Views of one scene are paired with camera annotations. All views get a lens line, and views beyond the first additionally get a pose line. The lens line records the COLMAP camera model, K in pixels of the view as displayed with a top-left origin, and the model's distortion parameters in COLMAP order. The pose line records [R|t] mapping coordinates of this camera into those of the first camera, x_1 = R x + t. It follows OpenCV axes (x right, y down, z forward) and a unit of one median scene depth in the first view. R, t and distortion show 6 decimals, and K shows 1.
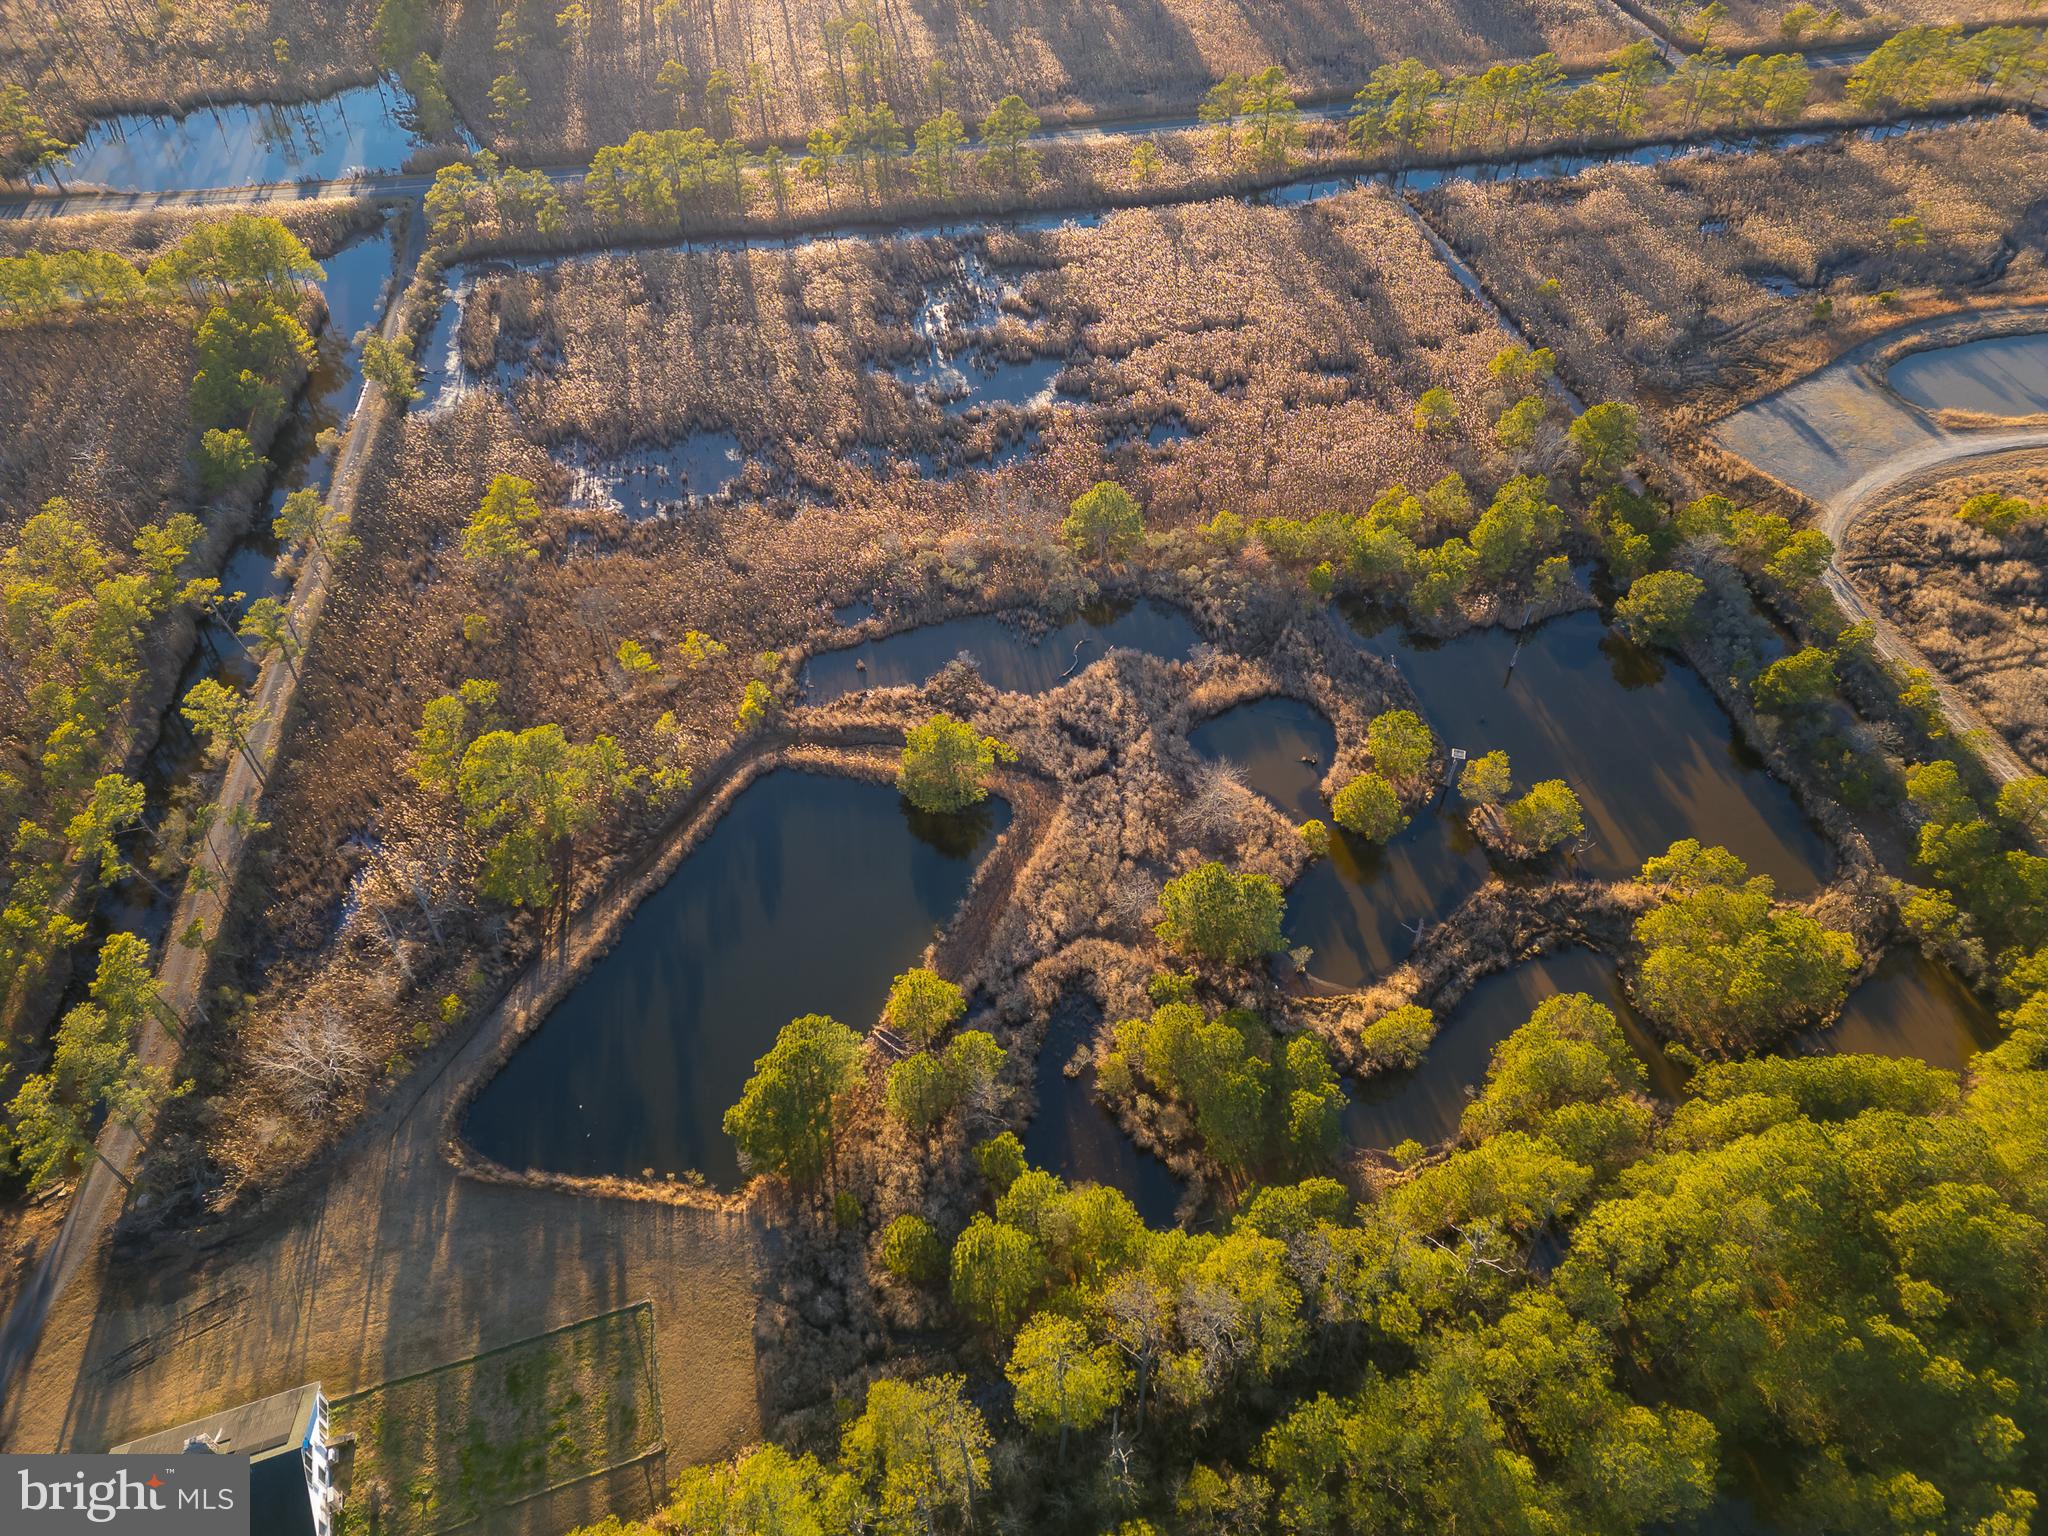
lens RADIAL K [[1405.1, 0, 1024.0], [0, 1405.1, 768.0], [0, 0, 1]] dist [0.095288, -0.094355]
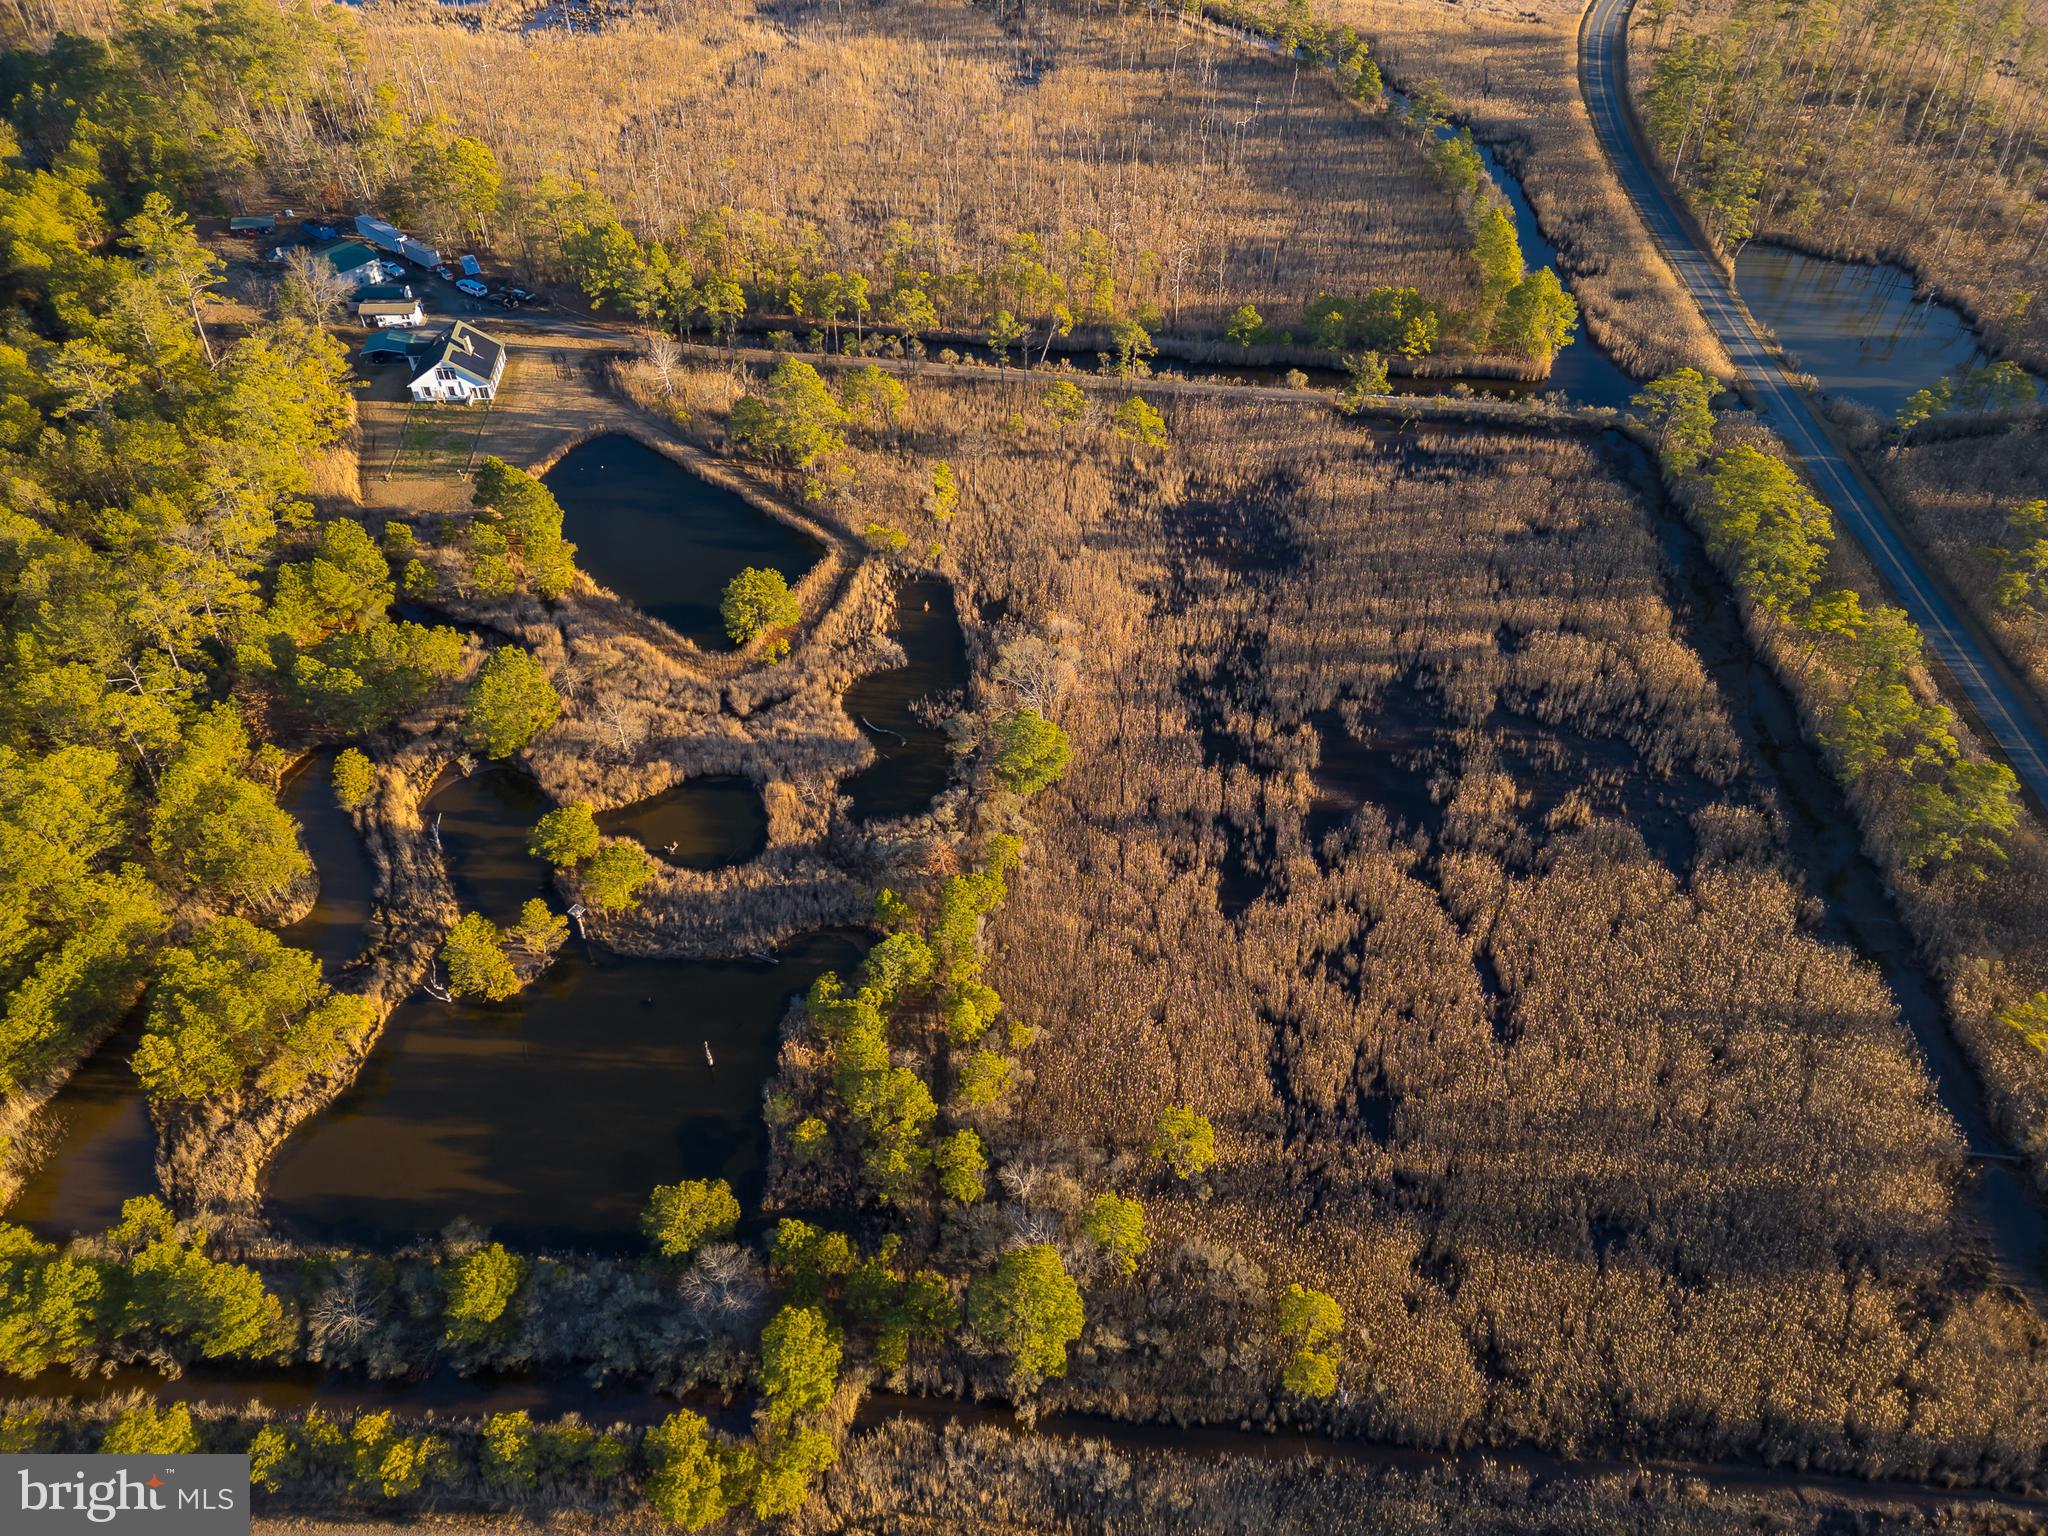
lens RADIAL K [[1405.1, 0, 1024.0], [0, 1405.1, 768.0], [0, 0, 1]] dist [0.095288, -0.094355]
pose [[-0.244999, 0.659085, -0.711043, 0.797768], [-0.714295, 0.373191, 0.592040, -0.787251], [0.655560, 0.652943, 0.379350, 0.701034]]
